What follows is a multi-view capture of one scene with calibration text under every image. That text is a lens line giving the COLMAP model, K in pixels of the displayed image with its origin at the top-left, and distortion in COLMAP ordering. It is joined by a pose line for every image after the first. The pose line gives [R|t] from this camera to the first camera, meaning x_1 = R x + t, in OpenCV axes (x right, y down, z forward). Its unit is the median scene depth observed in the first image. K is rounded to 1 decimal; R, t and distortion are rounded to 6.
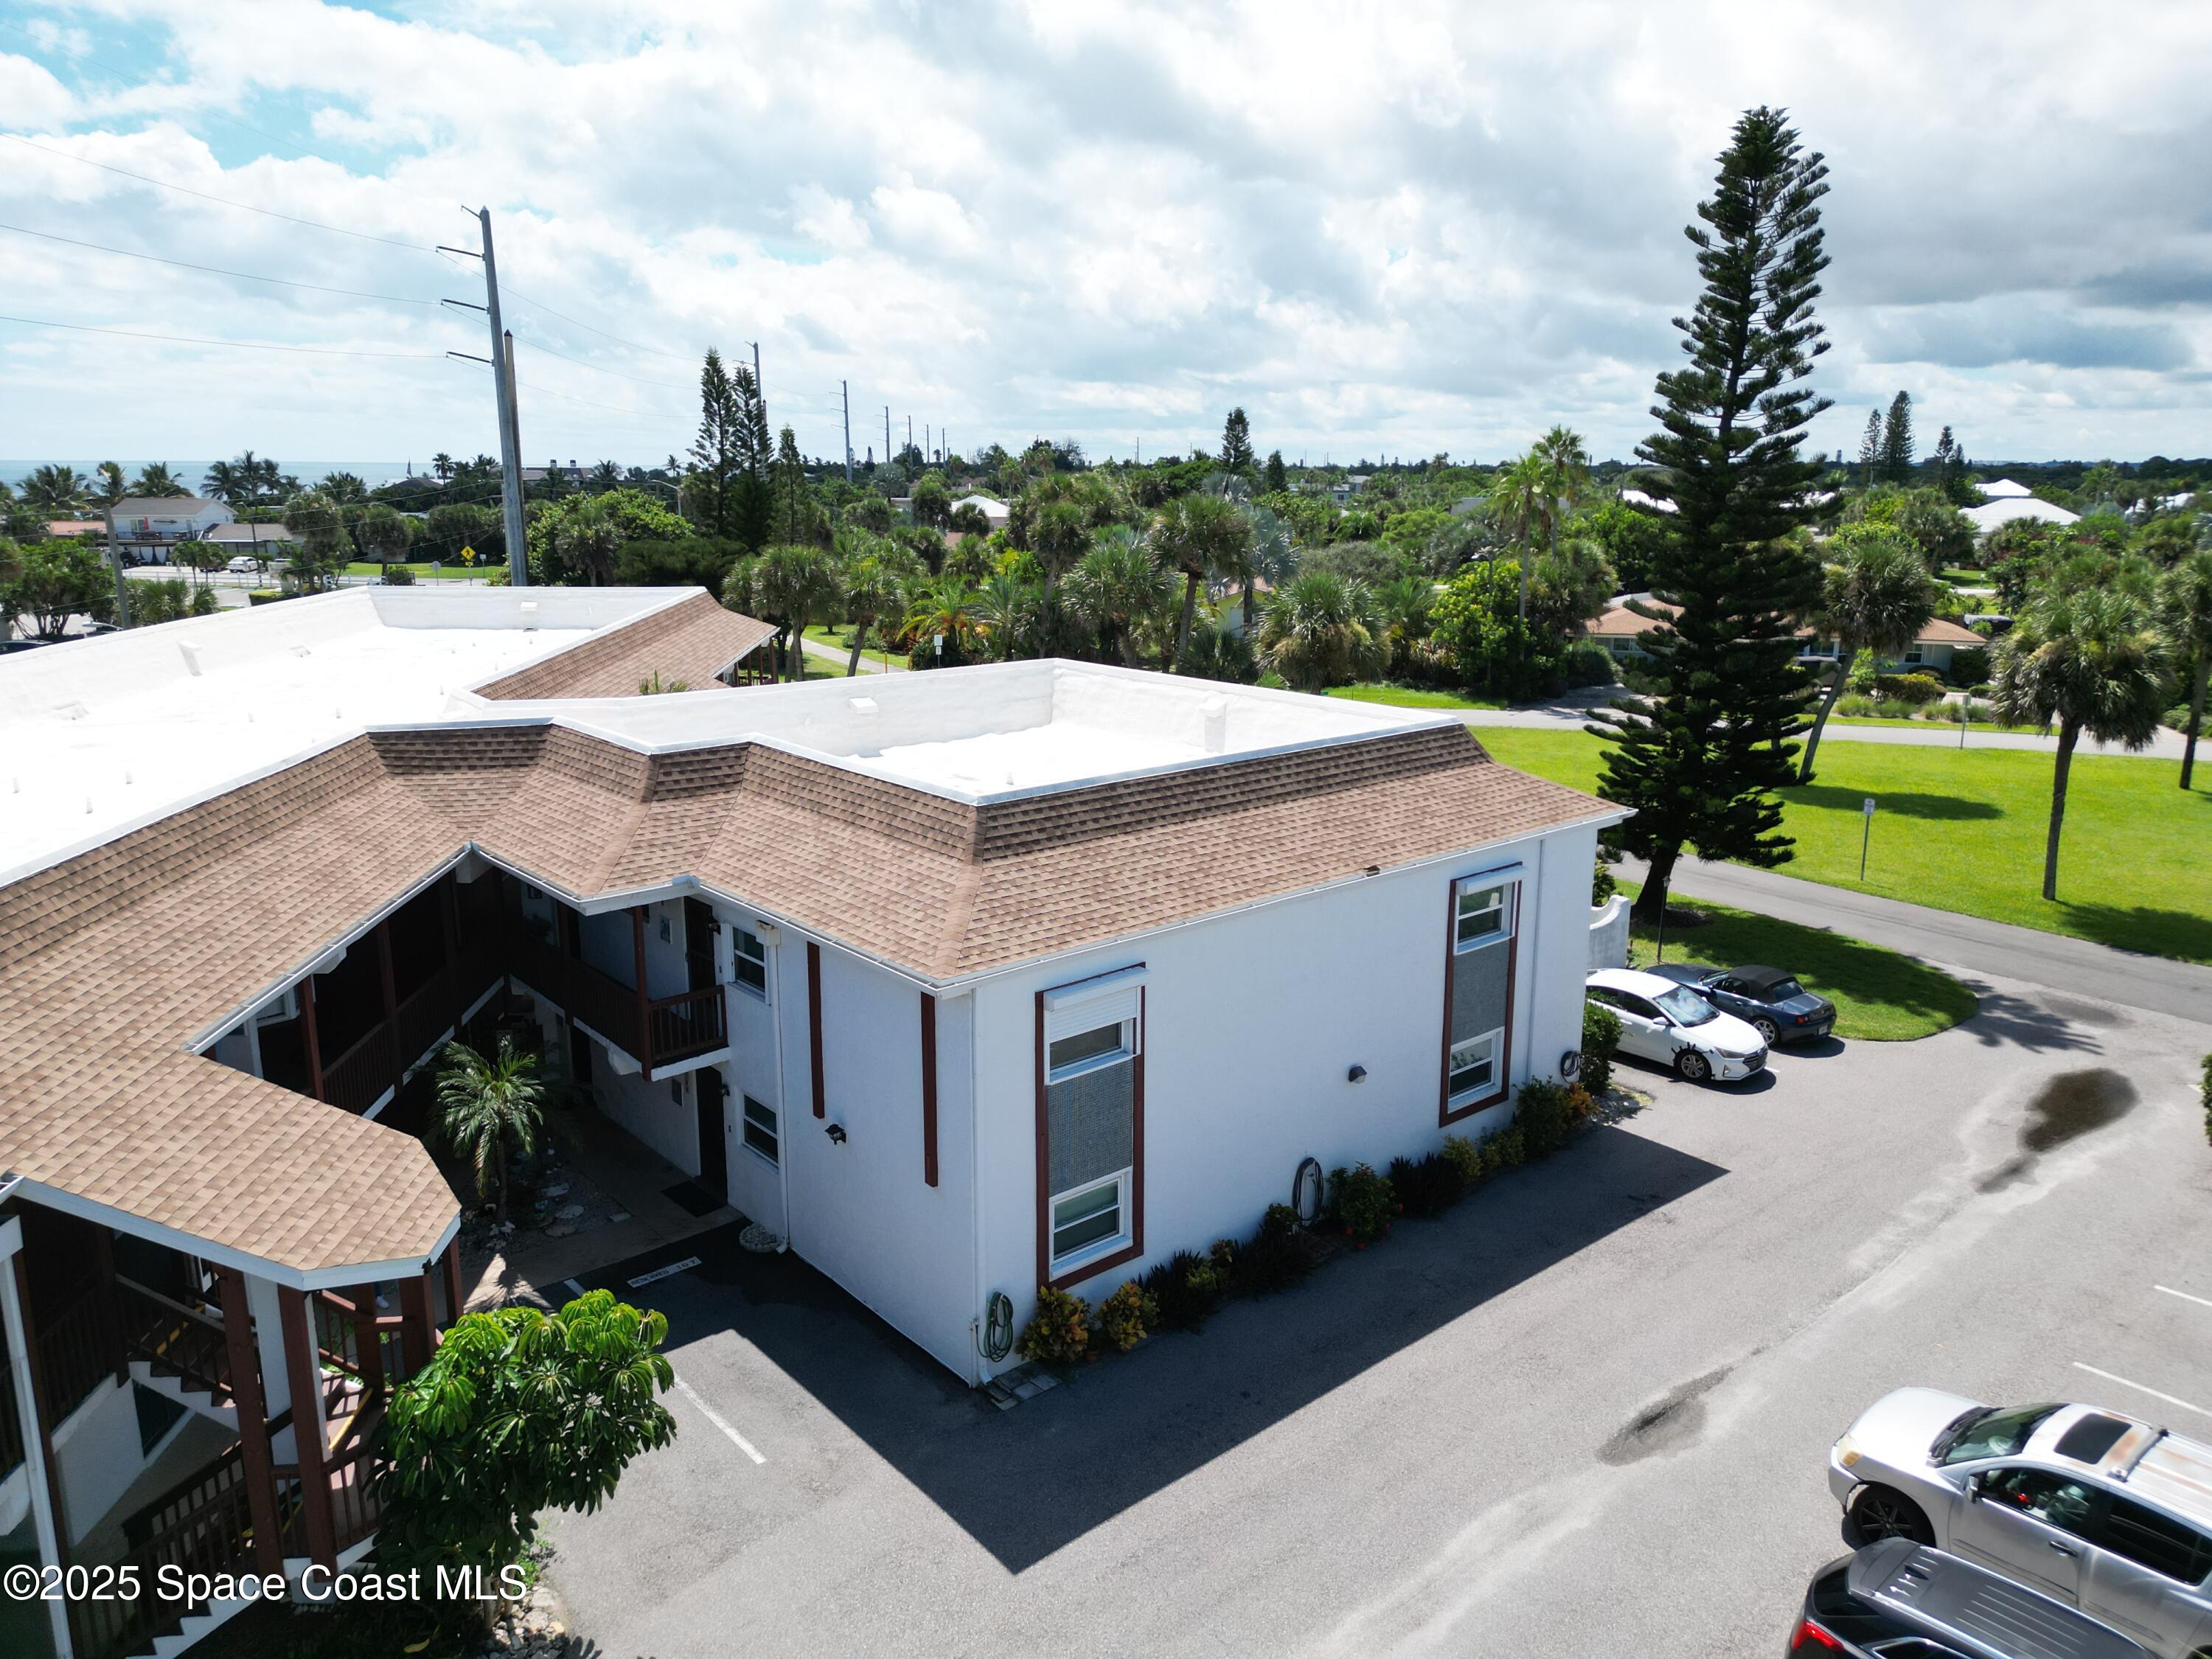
lens RADIAL K [[1548.0, 0, 1106.0], [0, 1548.0, 829.5], [0, 0, 1]] dist [0.084334, -0.076680]
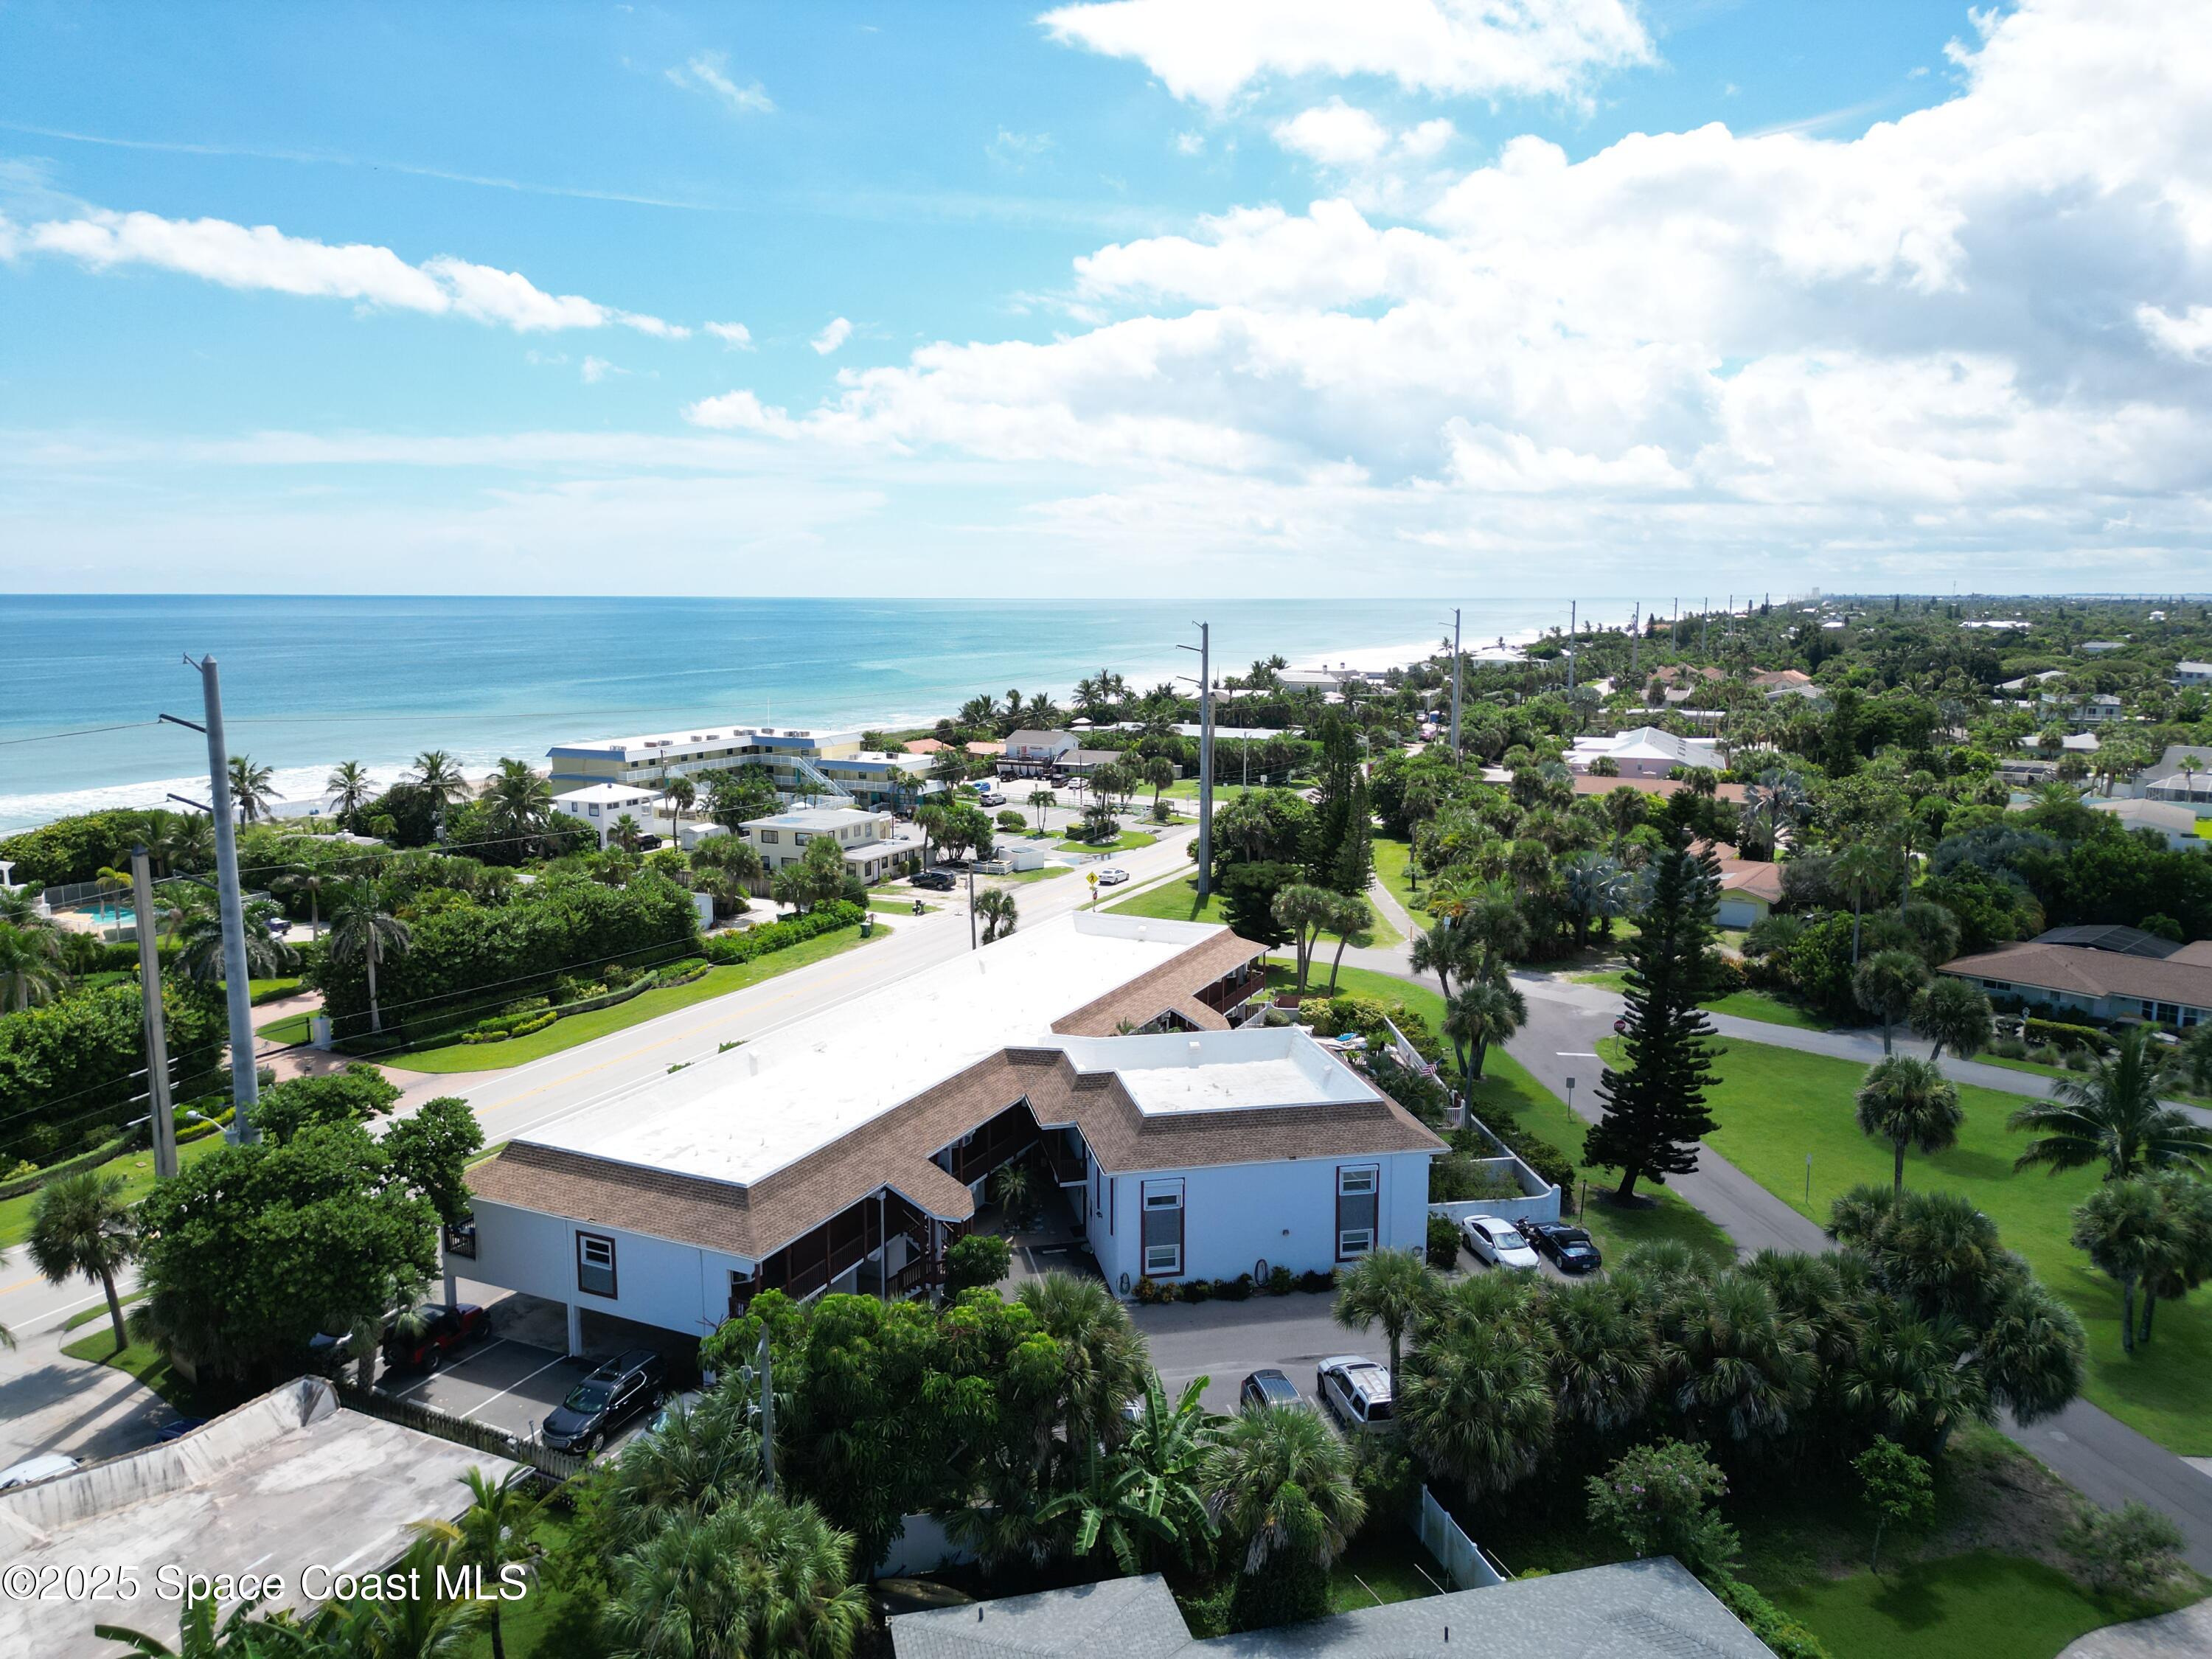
lens RADIAL K [[1548.0, 0, 1106.0], [0, 1548.0, 829.5], [0, 0, 1]] dist [0.084334, -0.076680]
pose [[0.873688, 0.070080, -0.481412, 1.228017], [-0.107961, 0.992825, -0.051406, -0.394091], [0.474355, 0.096886, 0.874986, -1.713372]]
